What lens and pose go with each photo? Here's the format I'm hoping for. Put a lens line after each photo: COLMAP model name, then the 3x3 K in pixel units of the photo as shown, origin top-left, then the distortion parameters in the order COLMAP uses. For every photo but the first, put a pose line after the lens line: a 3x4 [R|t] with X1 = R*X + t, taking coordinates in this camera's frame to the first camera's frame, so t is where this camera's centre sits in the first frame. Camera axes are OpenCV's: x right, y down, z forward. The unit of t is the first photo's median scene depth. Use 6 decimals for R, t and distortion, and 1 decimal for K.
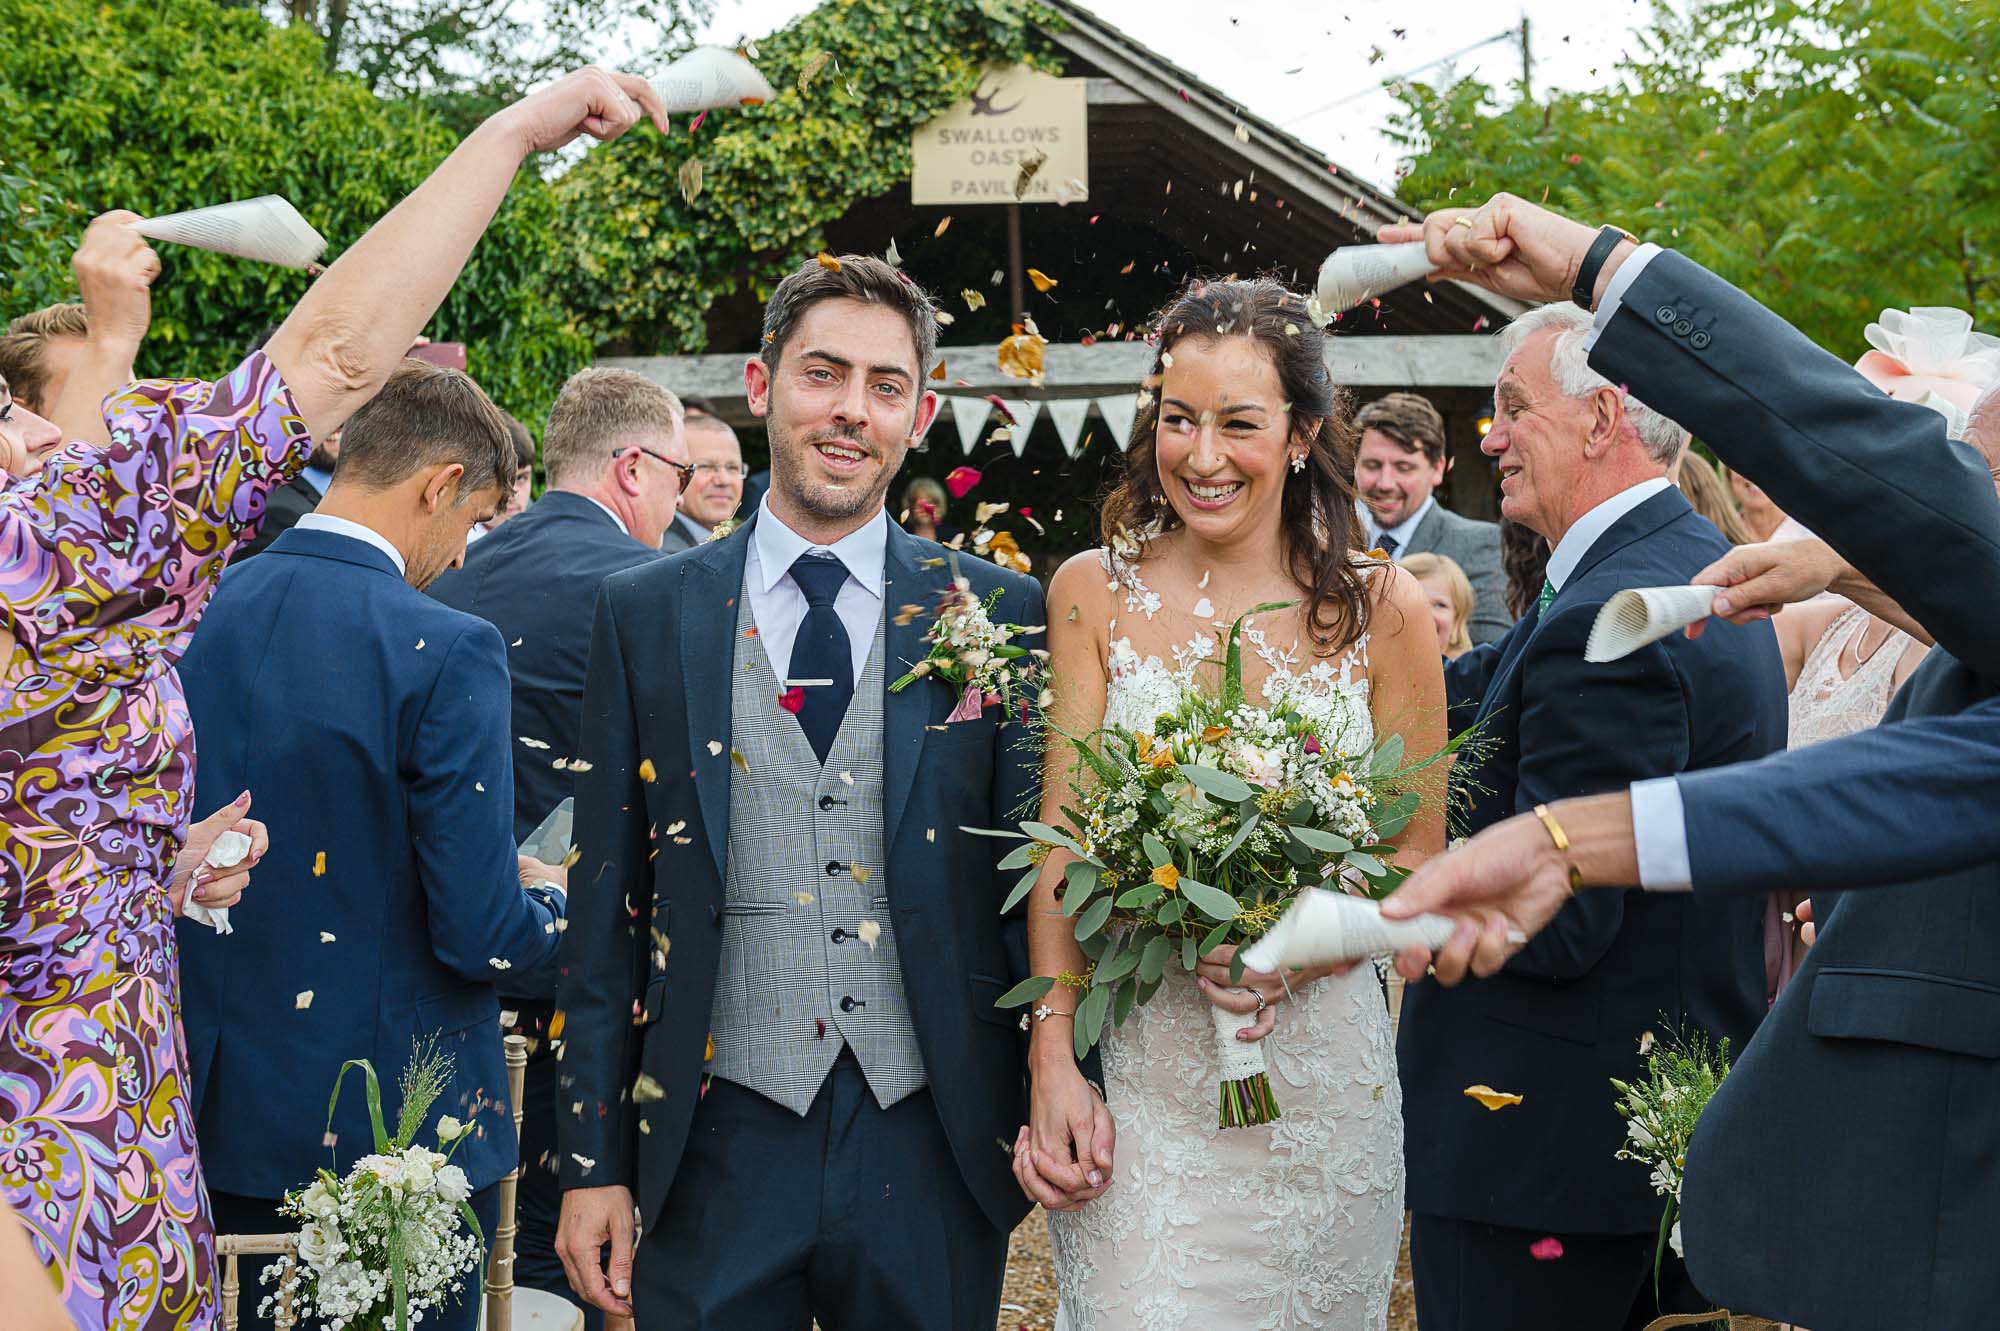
lens RADIAL K [[2710.2, 0, 996.8], [0, 2710.2, 656.7], [0, 0, 1]] dist [-0.019827, 0.000000]
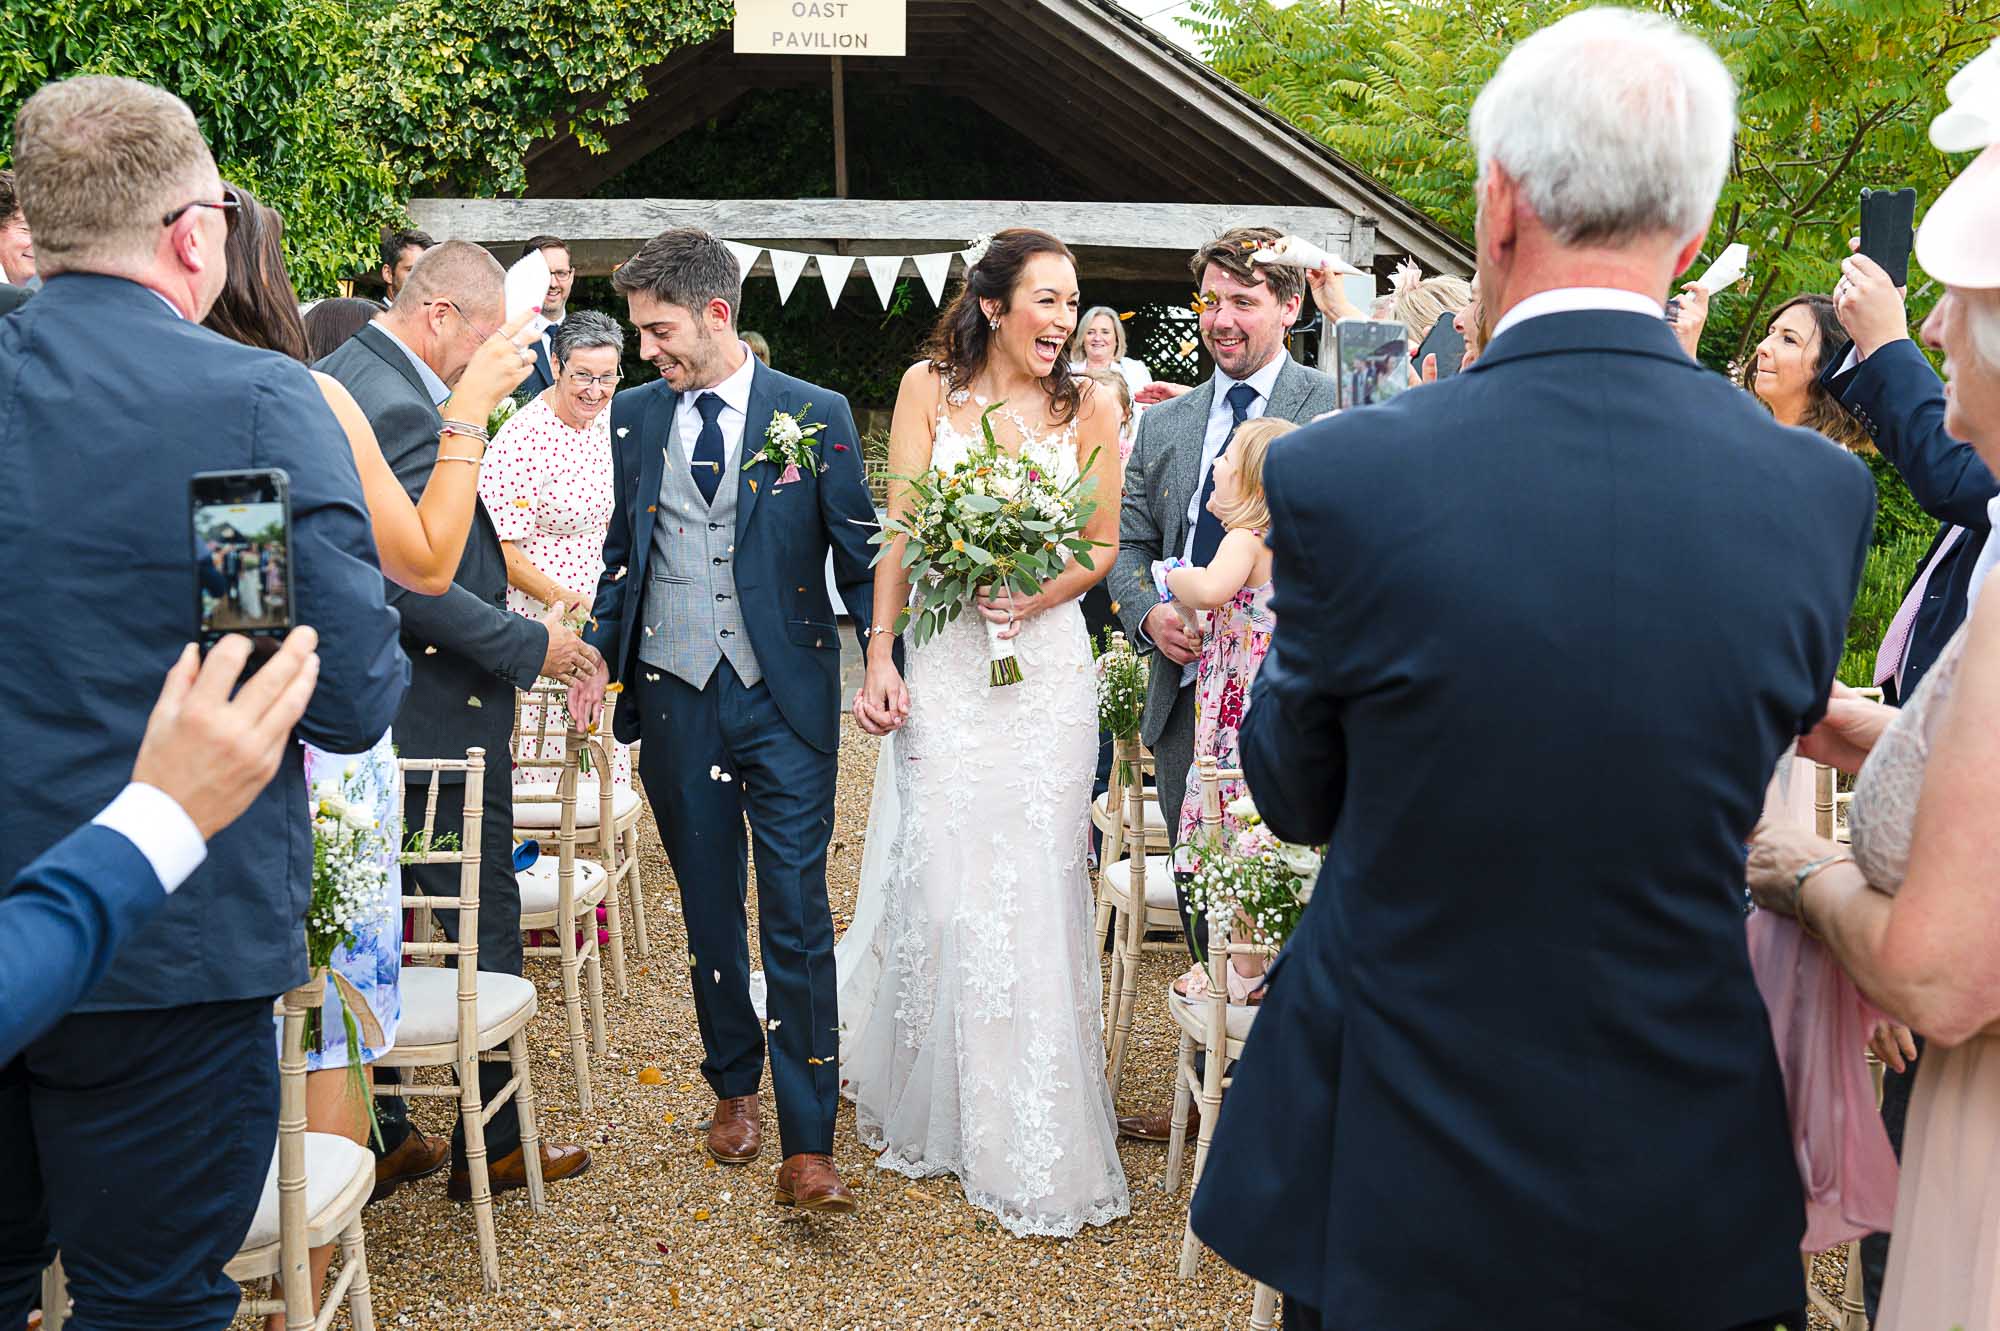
lens RADIAL K [[2160.3, 0, 993.0], [0, 2160.3, 666.8], [0, 0, 1]] dist [-0.000748, 0.000000]
pose [[0.997545, 0.018007, 0.067675, 0.015583], [-0.023196, 0.996786, 0.076682, -0.003347], [-0.066076, -0.078063, 0.994756, 0.179747]]
